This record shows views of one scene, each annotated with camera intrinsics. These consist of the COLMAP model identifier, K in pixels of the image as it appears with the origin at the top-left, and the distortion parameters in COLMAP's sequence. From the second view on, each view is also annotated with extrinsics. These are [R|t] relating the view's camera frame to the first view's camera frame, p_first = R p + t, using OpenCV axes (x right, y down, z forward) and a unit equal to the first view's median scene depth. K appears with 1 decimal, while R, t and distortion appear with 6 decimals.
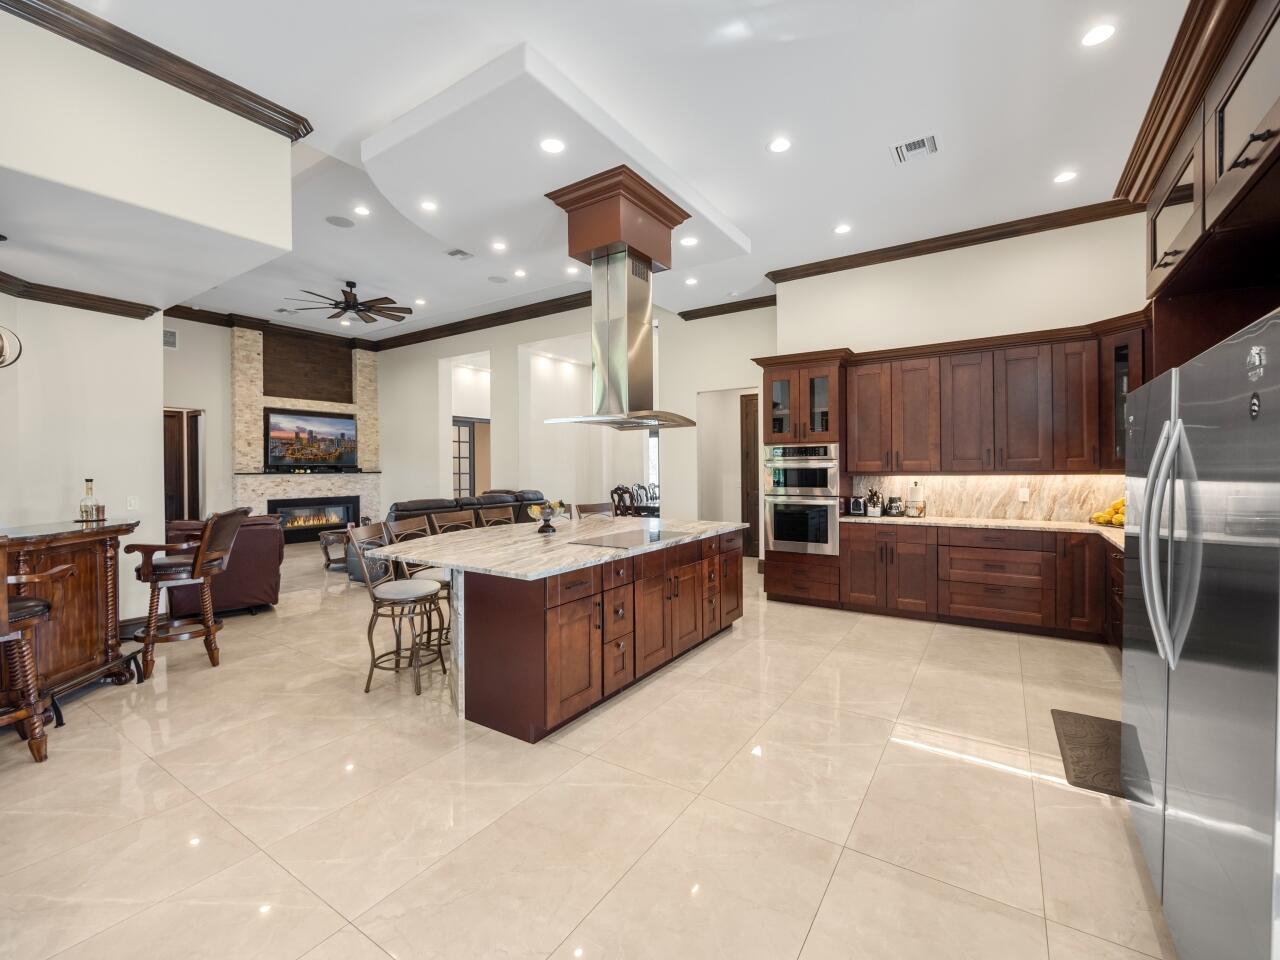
lens RADIAL K [[554.7, 0, 631.8], [0, 554.7, 471.5], [0, 0, 1]] dist [-0.000774, 0.000284]
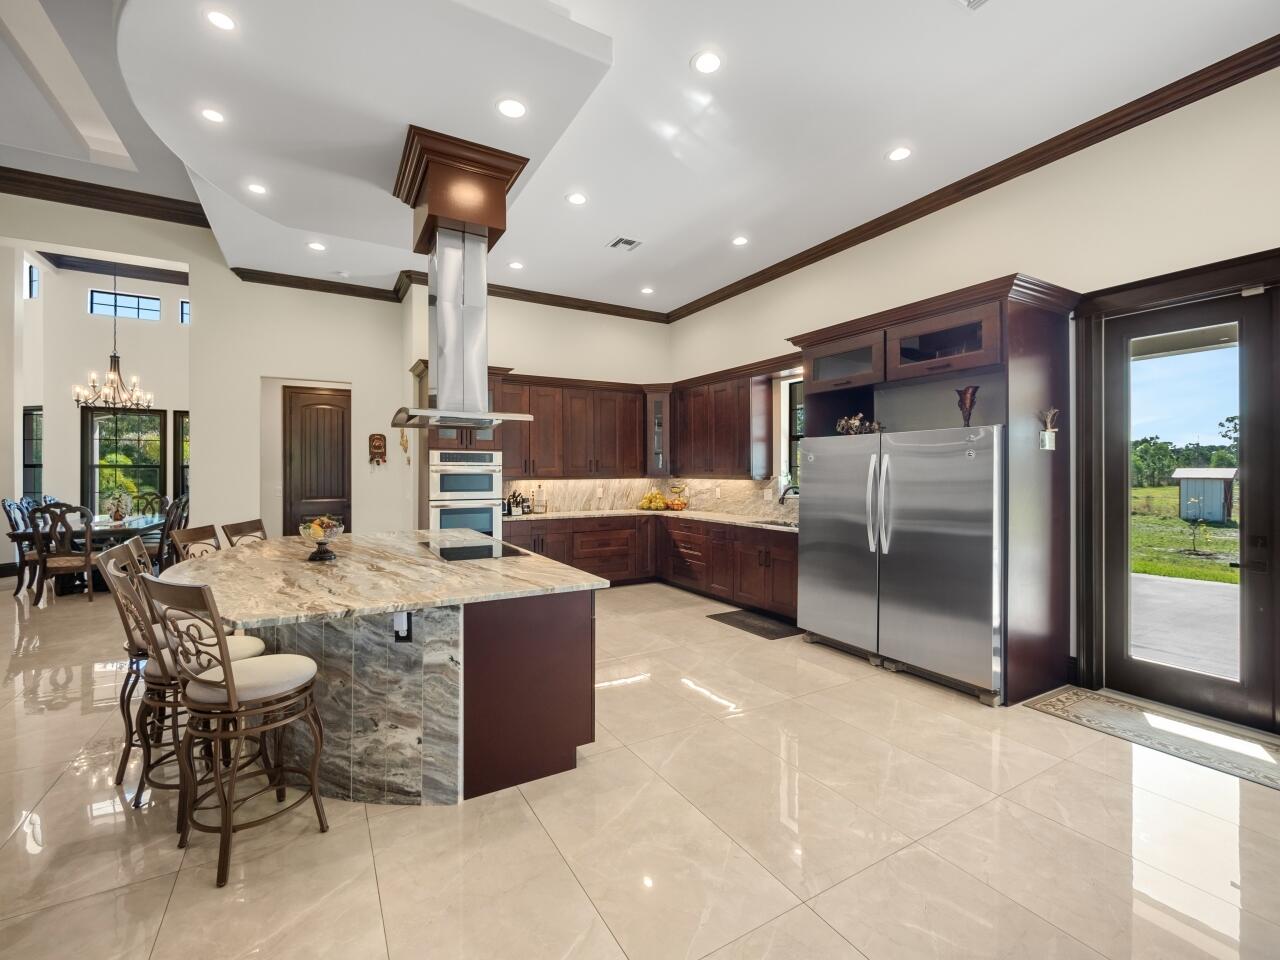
lens RADIAL K [[554.7, 0, 631.8], [0, 554.7, 471.5], [0, 0, 1]] dist [-0.000774, 0.000284]
pose [[0.440112, 0.009344, 0.897894, -0.560045], [0.002234, 0.999931, -0.011501, 0.003346], [-0.897940, 0.007068, 0.440060, 0.289047]]
